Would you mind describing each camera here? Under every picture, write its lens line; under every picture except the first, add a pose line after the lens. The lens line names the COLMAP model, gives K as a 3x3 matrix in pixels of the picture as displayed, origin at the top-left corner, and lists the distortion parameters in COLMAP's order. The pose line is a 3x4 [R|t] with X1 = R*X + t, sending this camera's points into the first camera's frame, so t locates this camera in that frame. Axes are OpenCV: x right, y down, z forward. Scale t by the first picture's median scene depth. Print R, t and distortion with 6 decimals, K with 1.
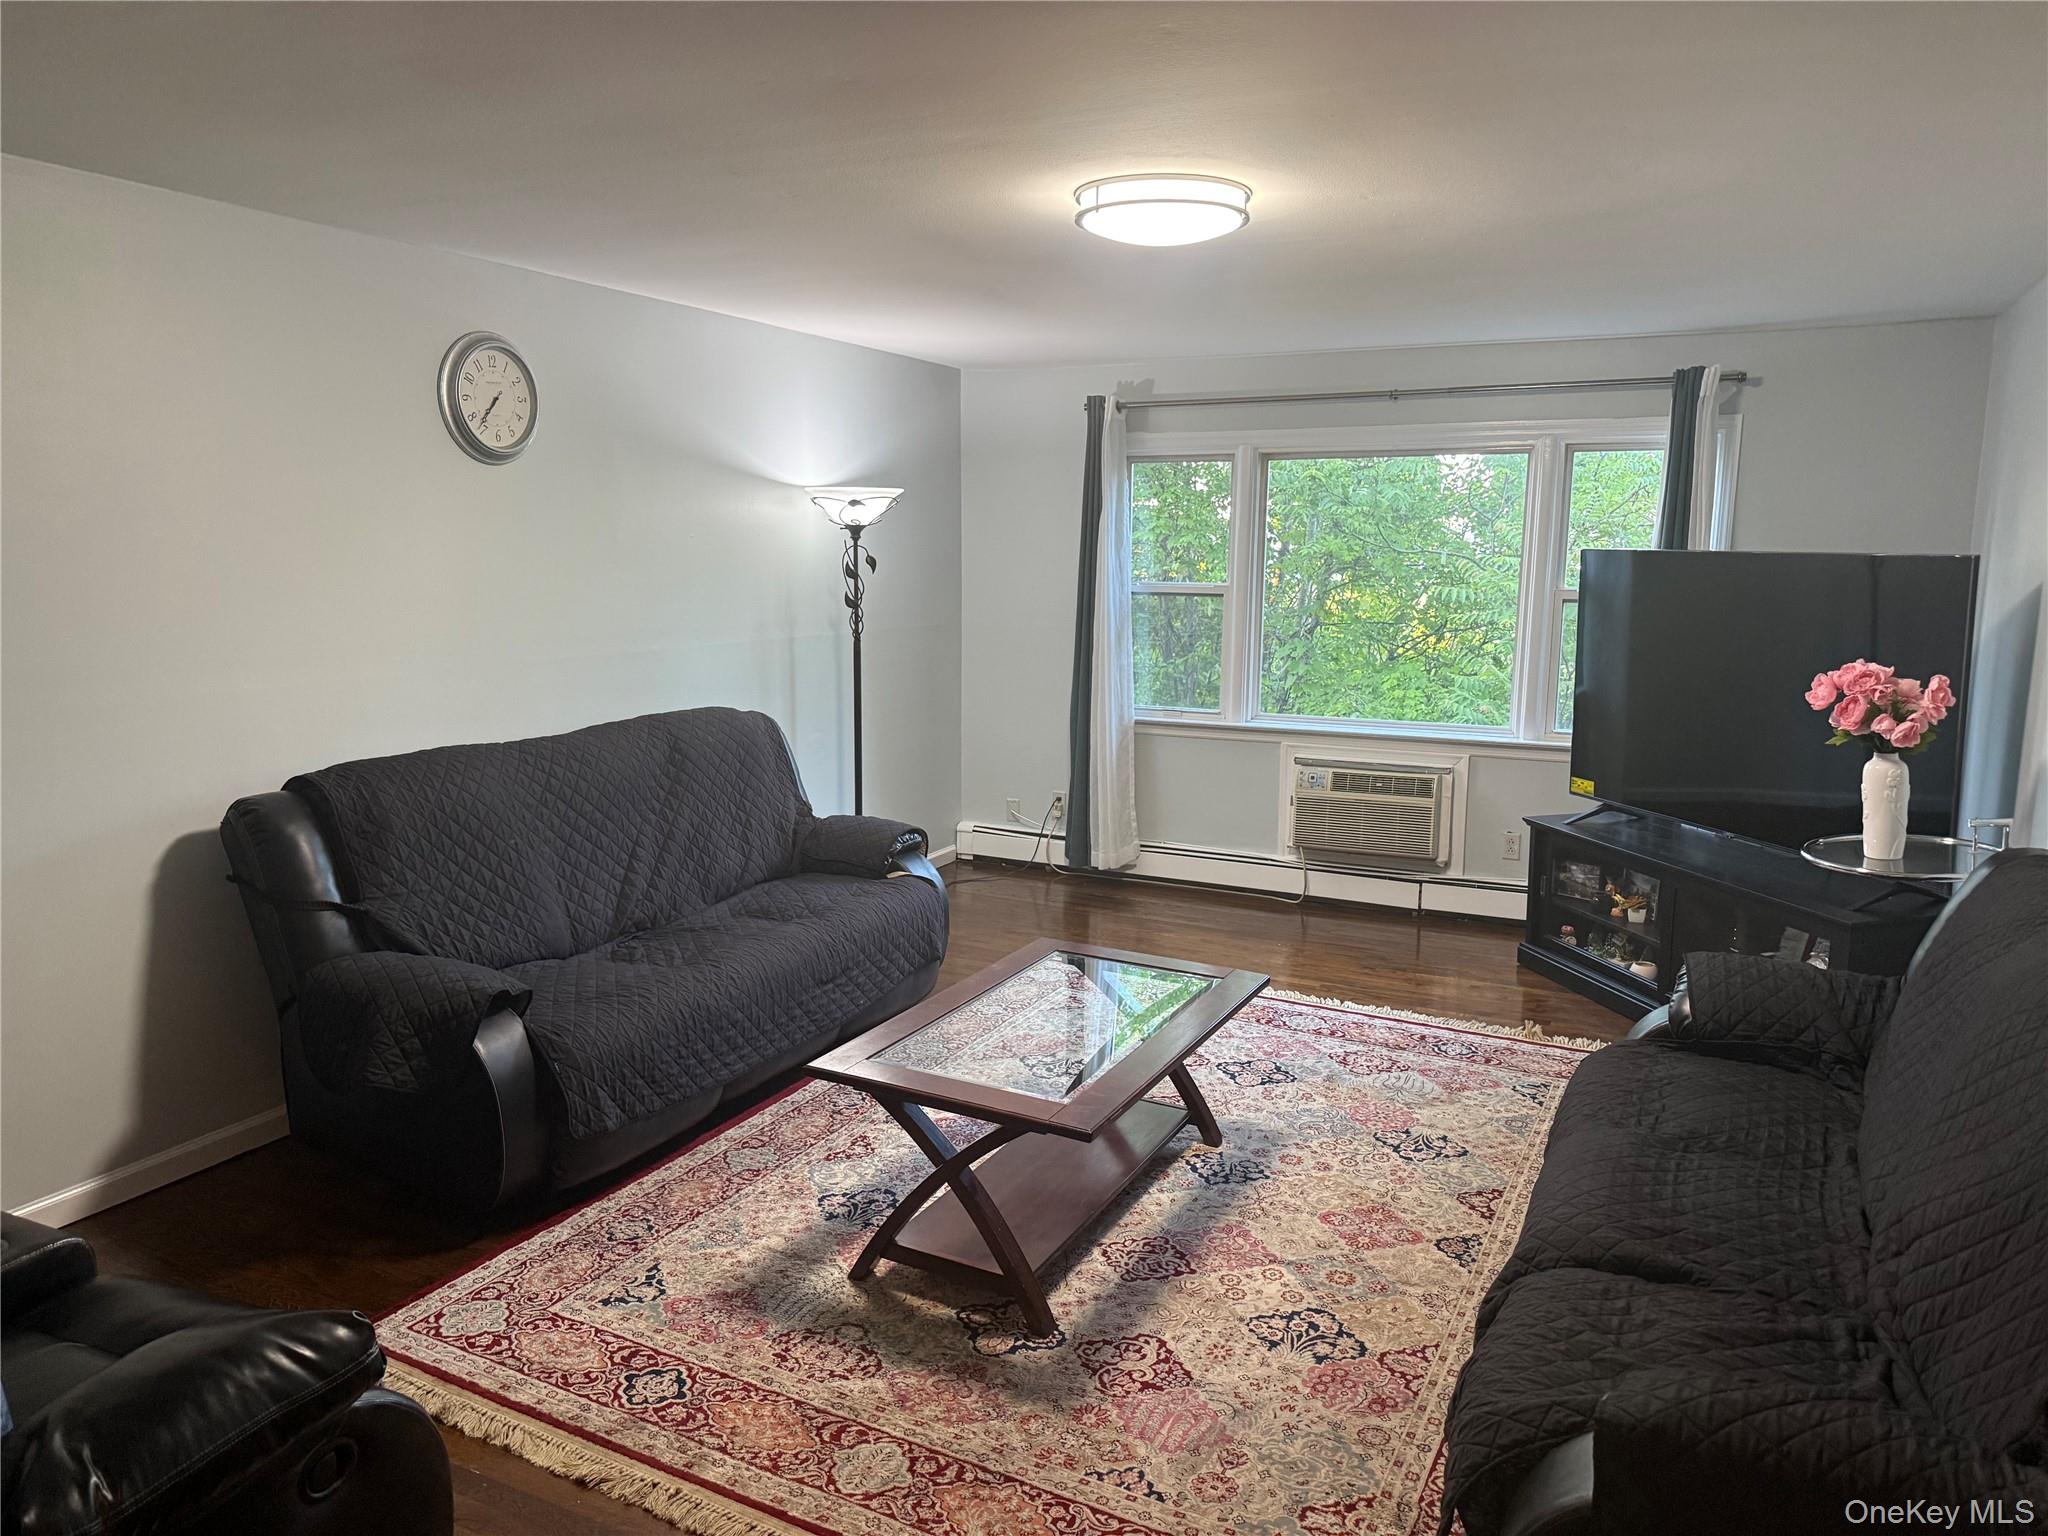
lens RADIAL K [[1451.0, 0, 1024.0], [0, 1451.0, 768.0], [0, 0, 1]] dist [0.232883, -0.395304]
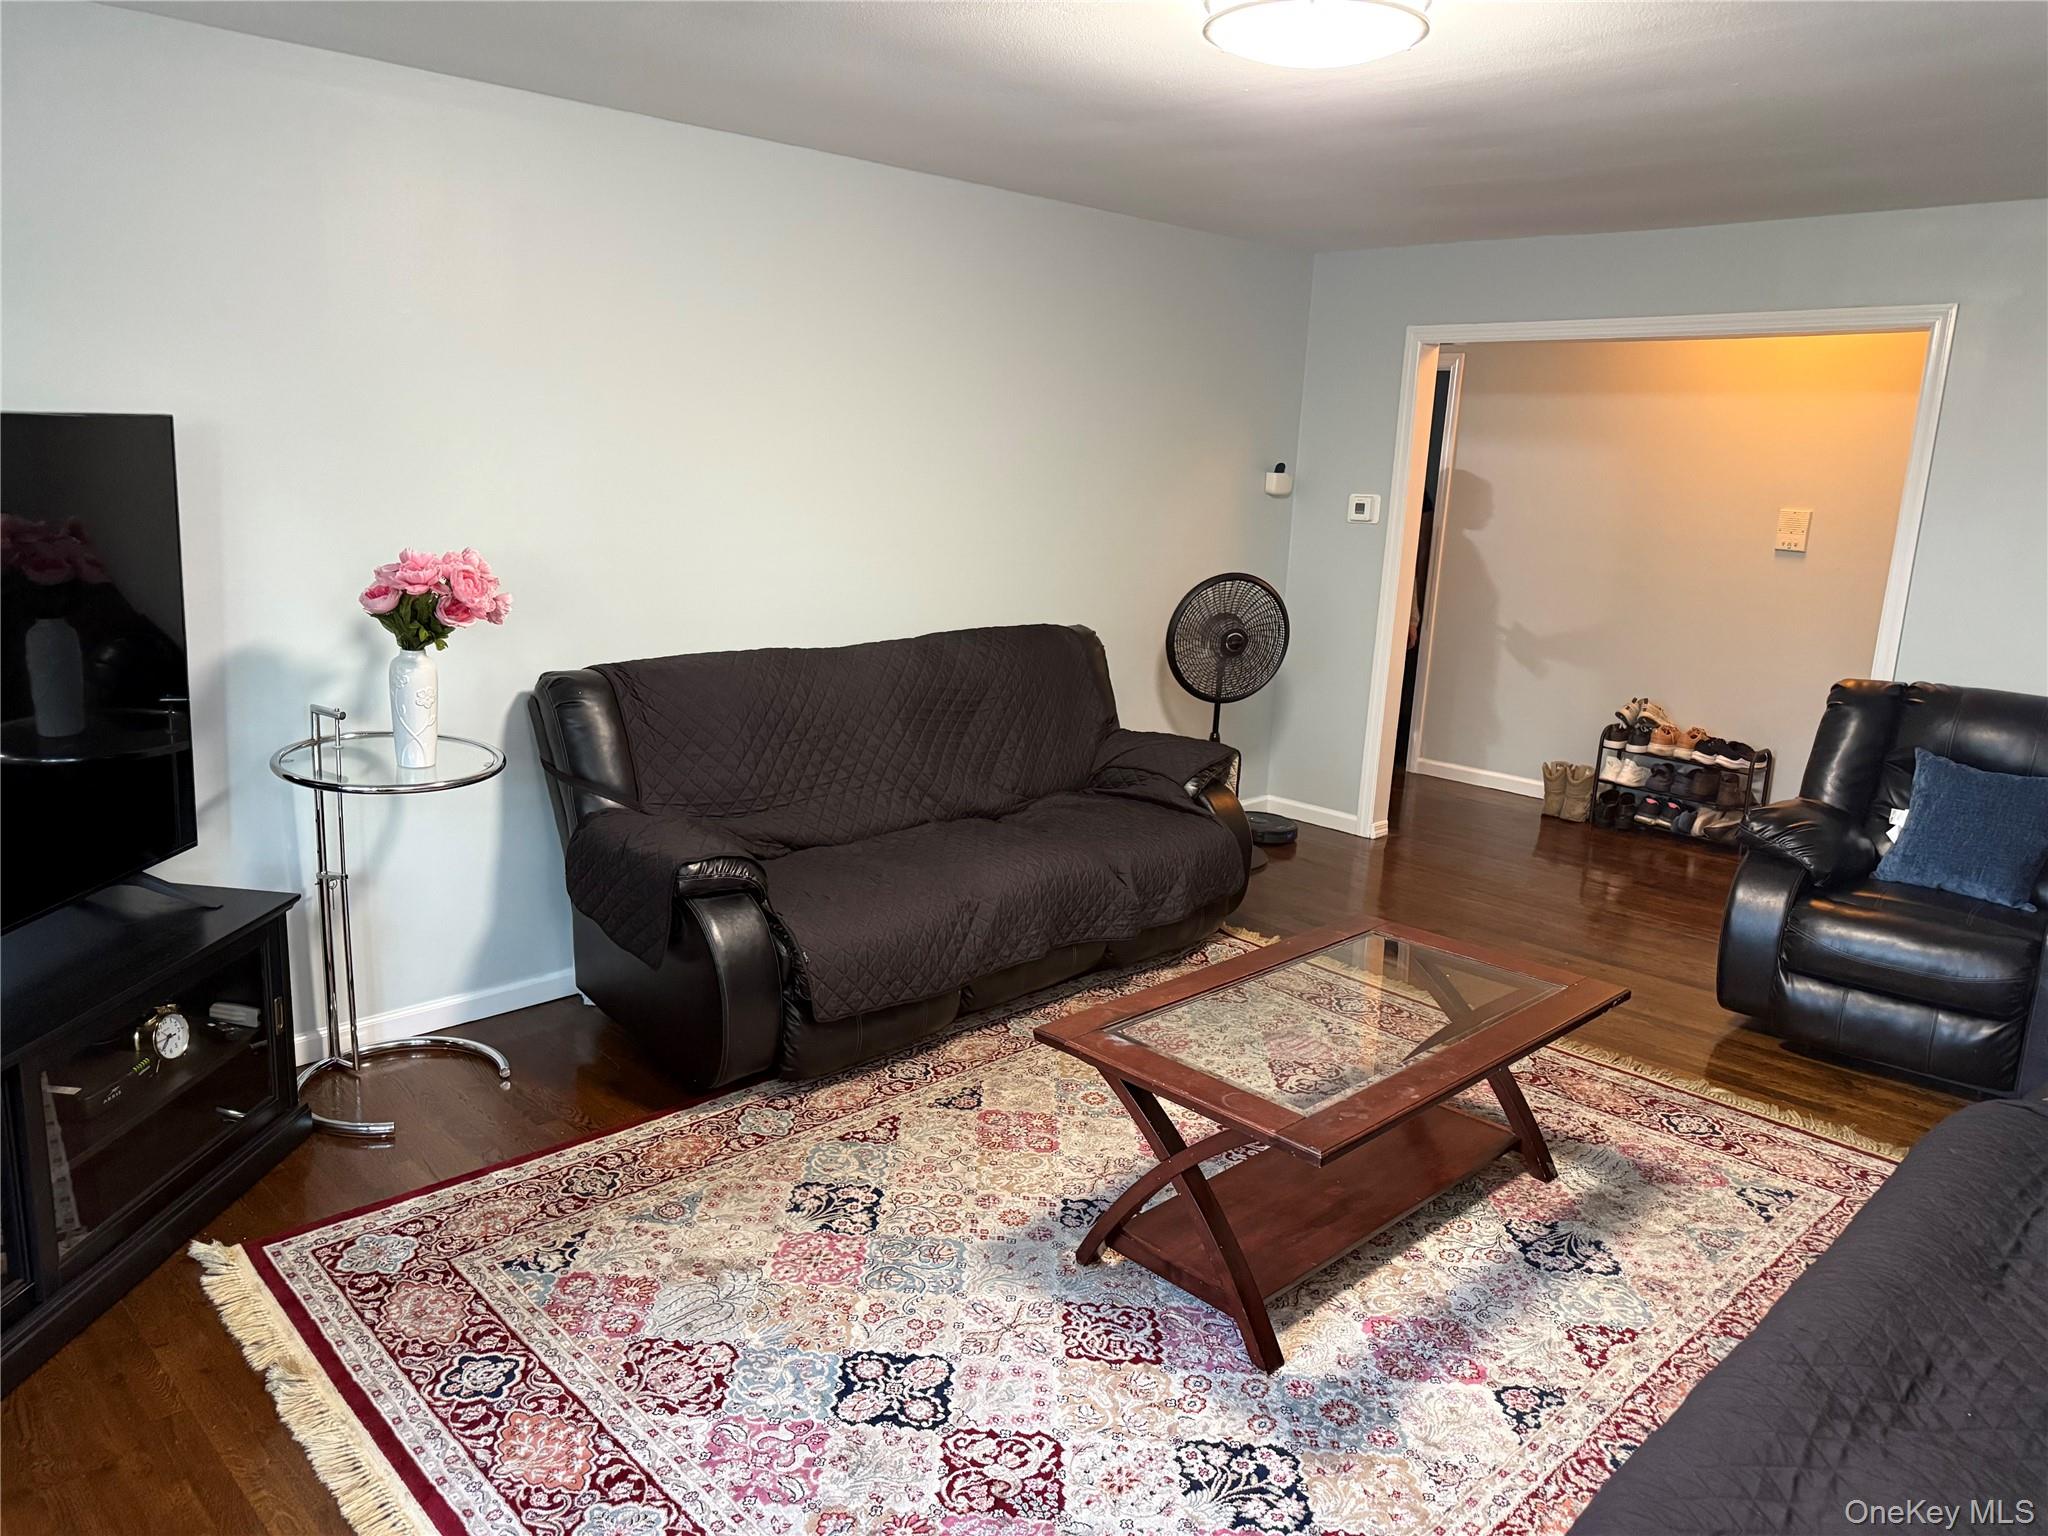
lens RADIAL K [[1447.7, 0, 1024.0], [0, 1447.7, 768.0], [0, 0, 1]] dist [0.045500, -0.064942]
pose [[-0.944697, -0.115163, 0.307060, -0.028380], [0.009286, 0.926545, 0.376070, -0.187991], [-0.327814, 0.358123, -0.874234, 1.167580]]
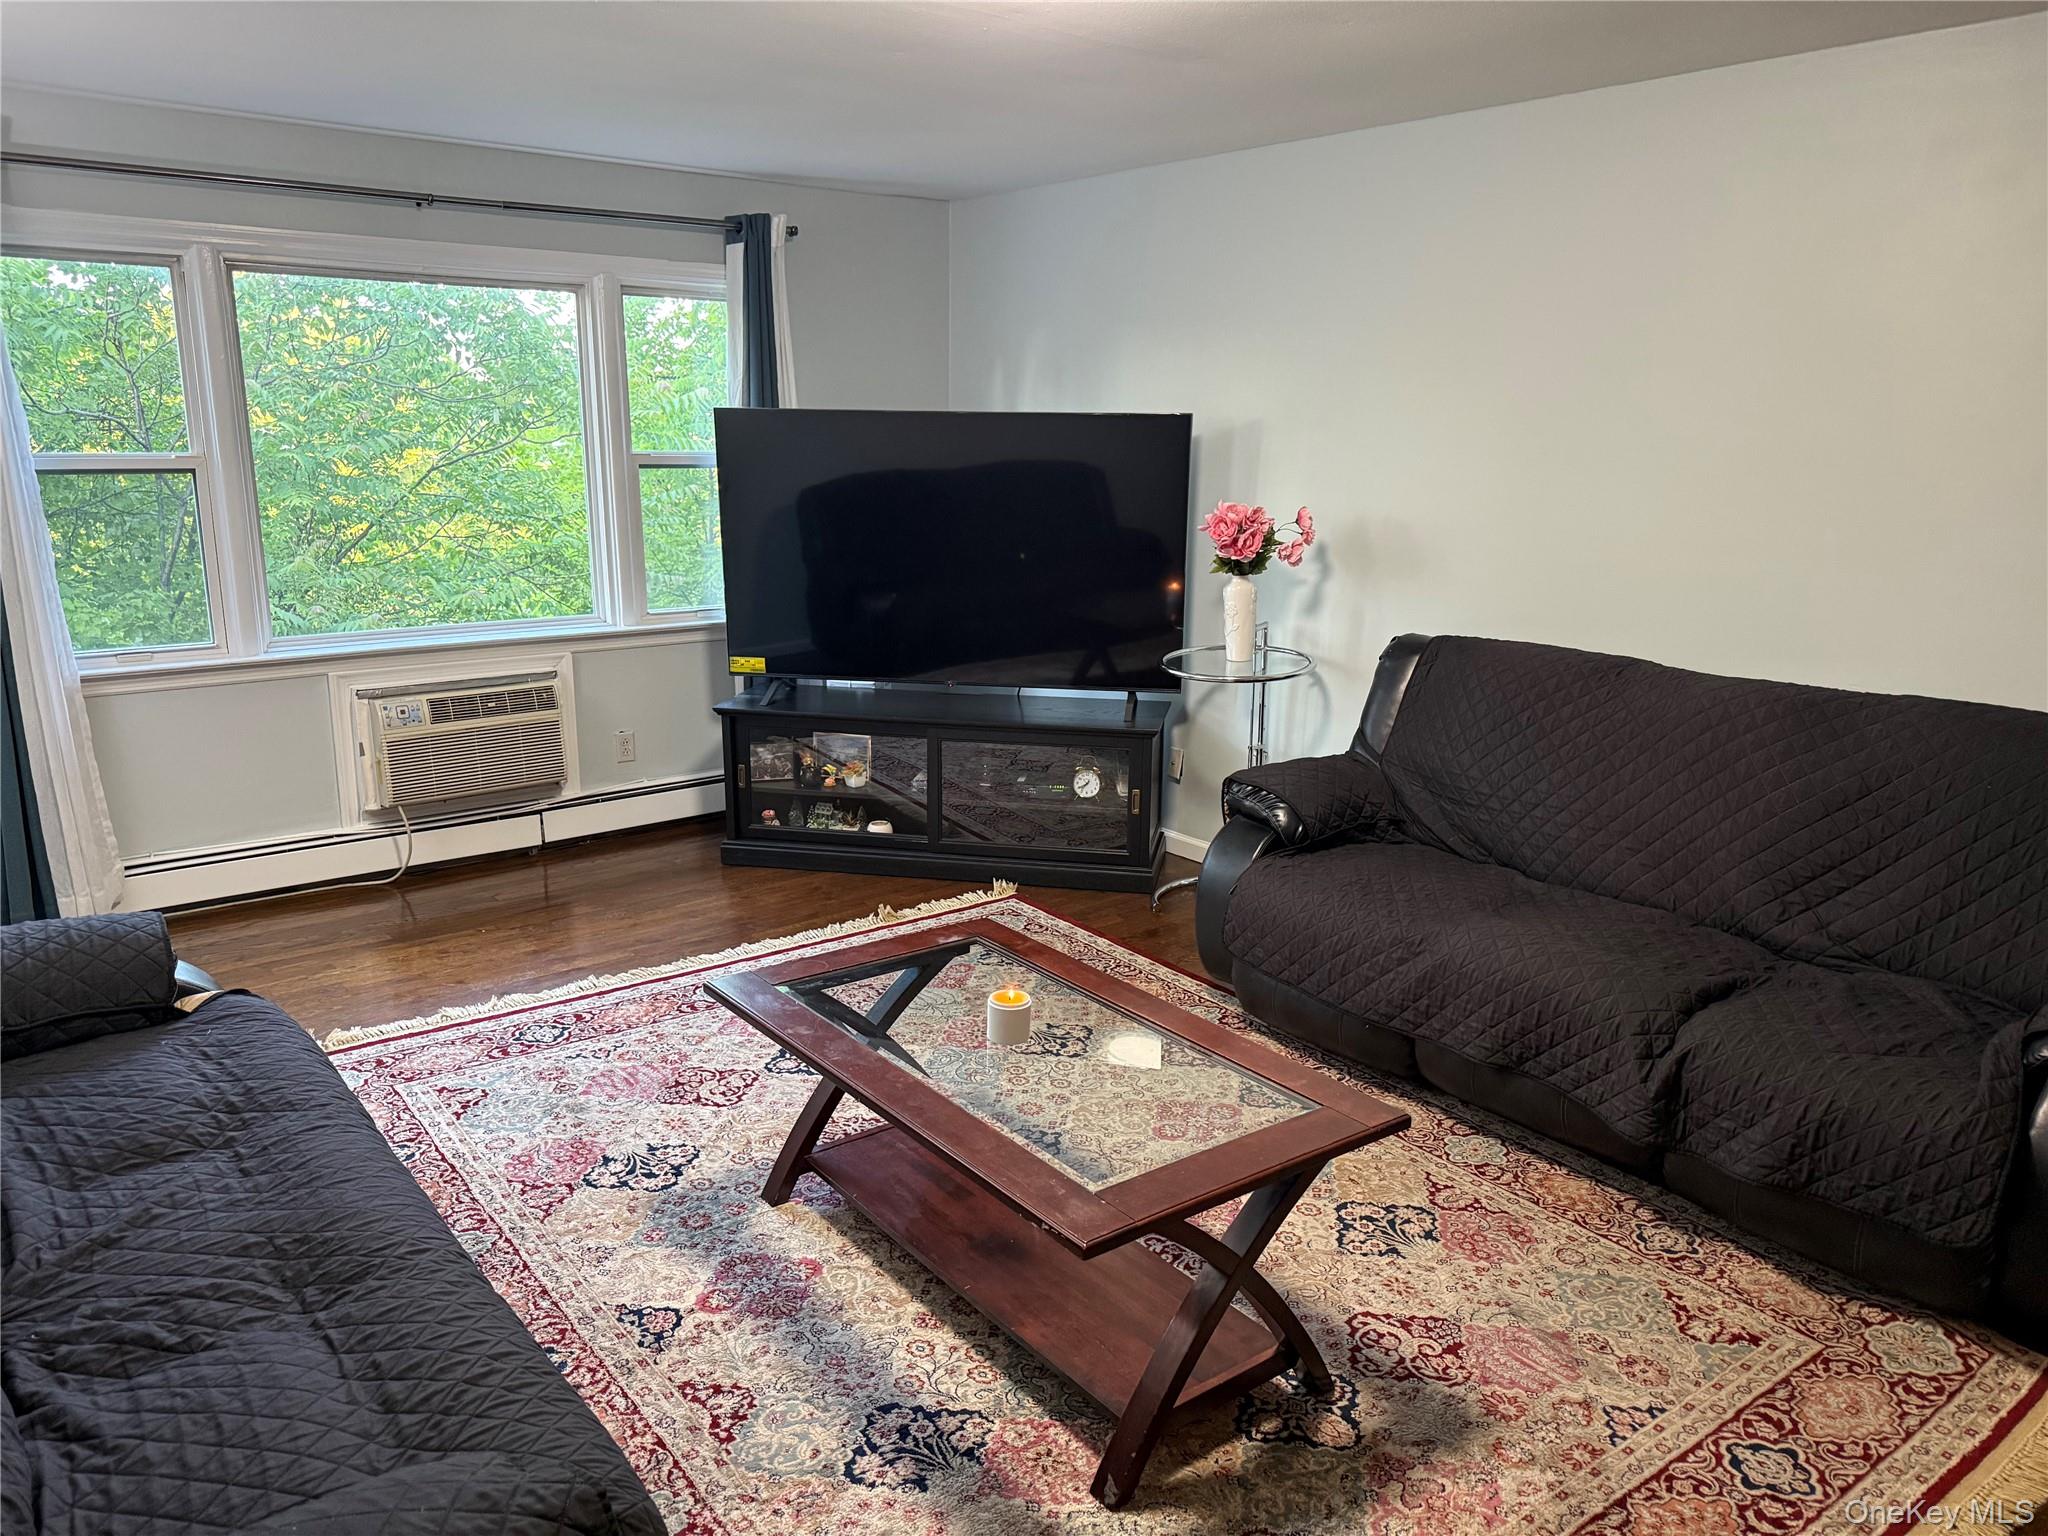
lens RADIAL K [[1451.0, 0, 1024.0], [0, 1451.0, 768.0], [0, 0, 1]] dist [0.232883, -0.395304]
pose [[0.430477, -0.216847, 0.876166, -0.397798], [0.138018, 0.975110, 0.173525, -0.063196], [-0.891987, 0.046228, 0.449692, 0.437981]]
